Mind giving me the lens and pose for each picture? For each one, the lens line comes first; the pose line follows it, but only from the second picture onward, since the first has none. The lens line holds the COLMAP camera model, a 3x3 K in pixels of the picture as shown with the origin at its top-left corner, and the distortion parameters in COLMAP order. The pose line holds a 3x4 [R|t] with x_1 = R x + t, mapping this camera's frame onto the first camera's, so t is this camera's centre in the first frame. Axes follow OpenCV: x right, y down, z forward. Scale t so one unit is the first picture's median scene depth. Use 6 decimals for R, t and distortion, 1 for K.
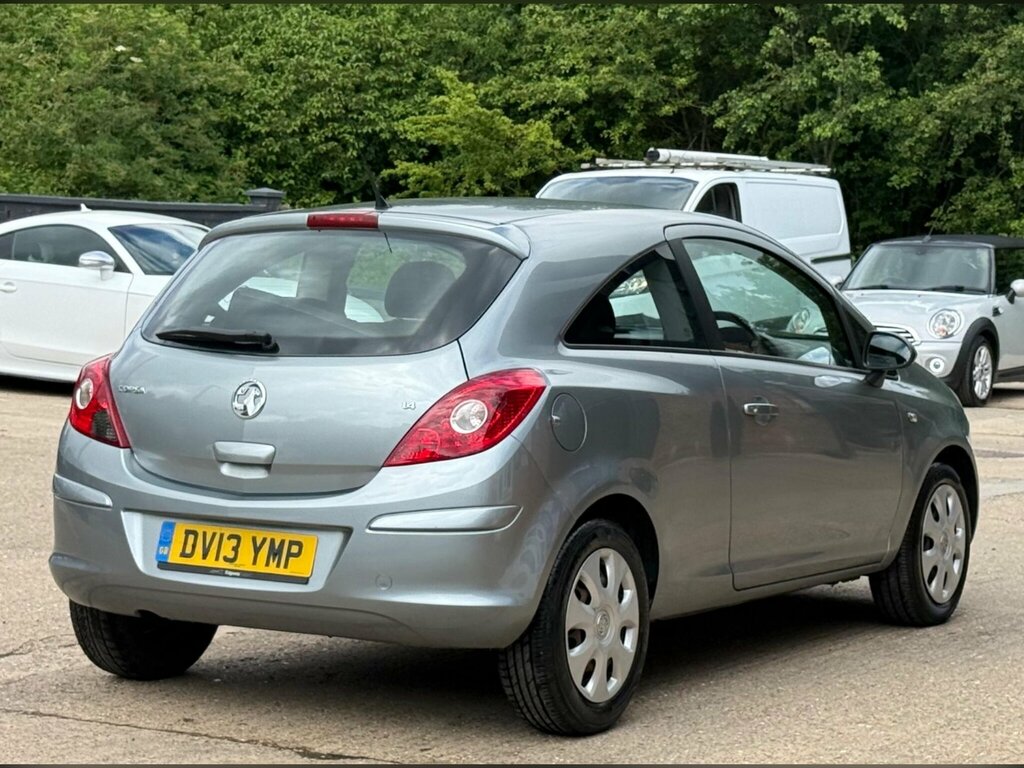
lens RADIAL K [[2264.6, 0, 492.0], [0, 2264.6, 382.4], [0, 0, 1]] dist [0.115641, 0.311740]
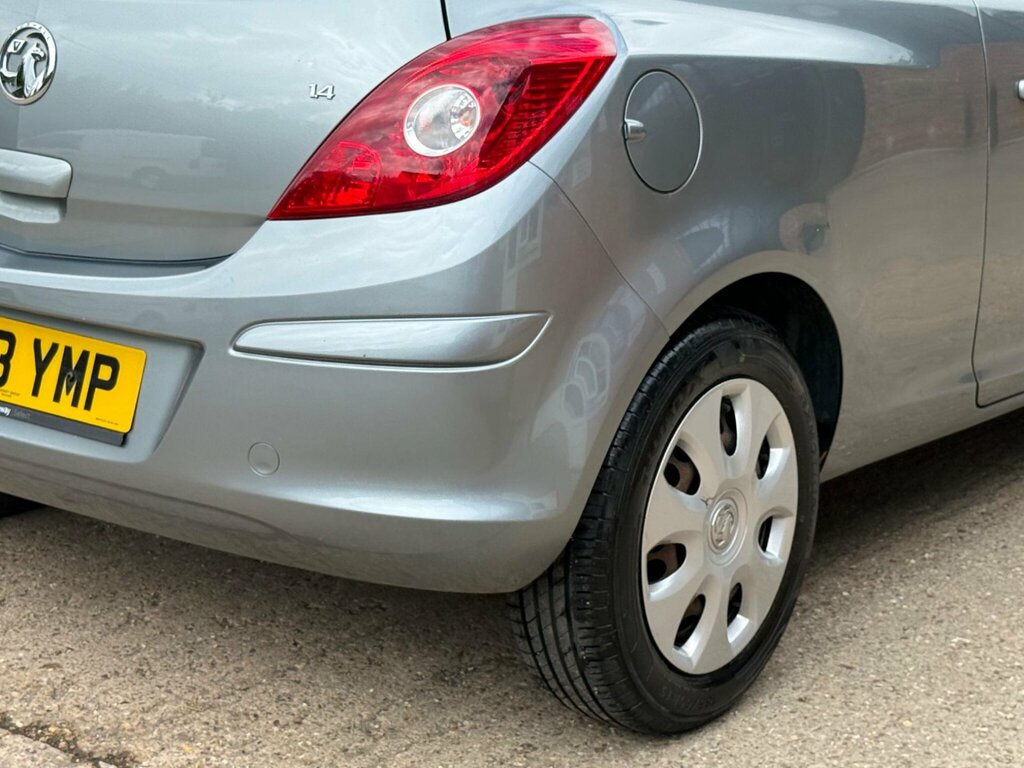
lens RADIAL K [[2016.4, 0, 512.0], [0, 2016.4, 384.0], [0, 0, 1]] dist [0.107145, 0.270578]
pose [[0.994766, 0.037894, -0.094891, 0.044289], [-0.019236, 0.981534, 0.190317, -0.010730], [0.100350, -0.187495, 0.977126, 0.565731]]
